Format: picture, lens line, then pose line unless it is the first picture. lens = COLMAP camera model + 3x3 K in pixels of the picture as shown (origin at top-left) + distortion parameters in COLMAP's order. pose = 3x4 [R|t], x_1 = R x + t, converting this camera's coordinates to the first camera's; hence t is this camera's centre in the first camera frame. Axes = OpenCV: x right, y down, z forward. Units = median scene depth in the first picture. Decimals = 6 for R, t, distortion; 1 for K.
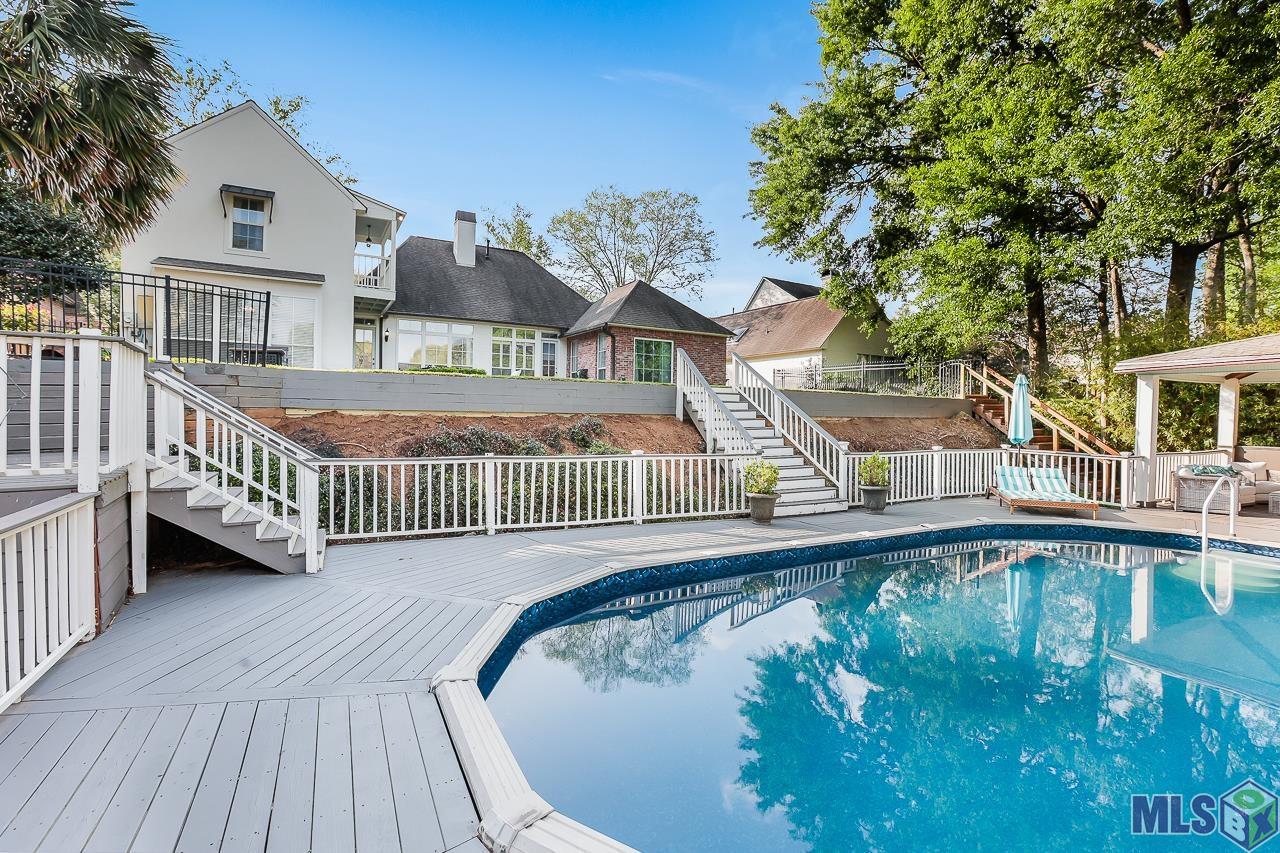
lens RADIAL K [[597.1, 0, 633.9], [0, 597.1, 419.0], [0, 0, 1]] dist [-0.032319, 0.000692]
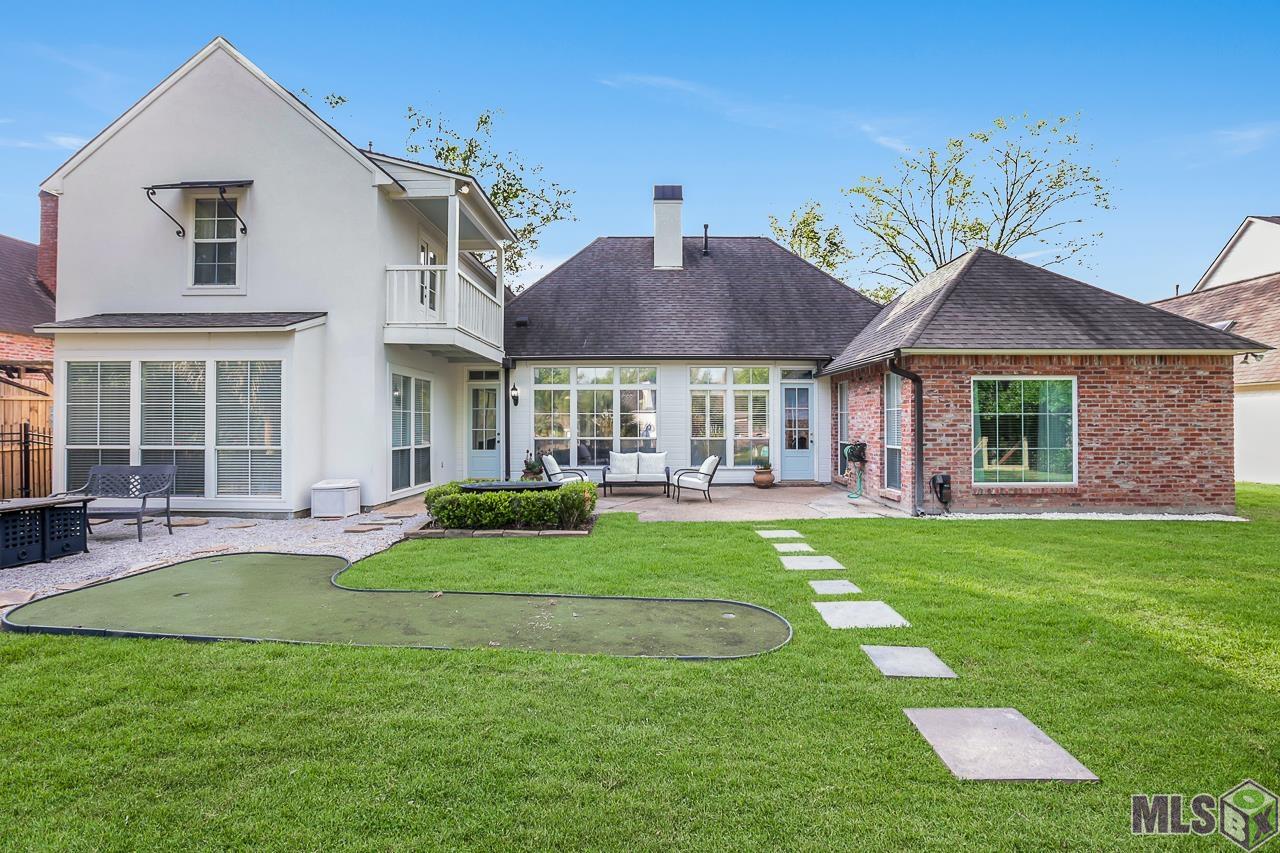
lens RADIAL K [[597.1, 0, 648.3], [0, 597.1, 417.5], [0, 0, 1]] dist [-0.032319, 0.000692]
pose [[0.876636, -0.024022, -0.480553, -0.000018], [0.012722, 0.999561, -0.026758, -0.088607], [0.480985, 0.017343, 0.876557, 0.463400]]
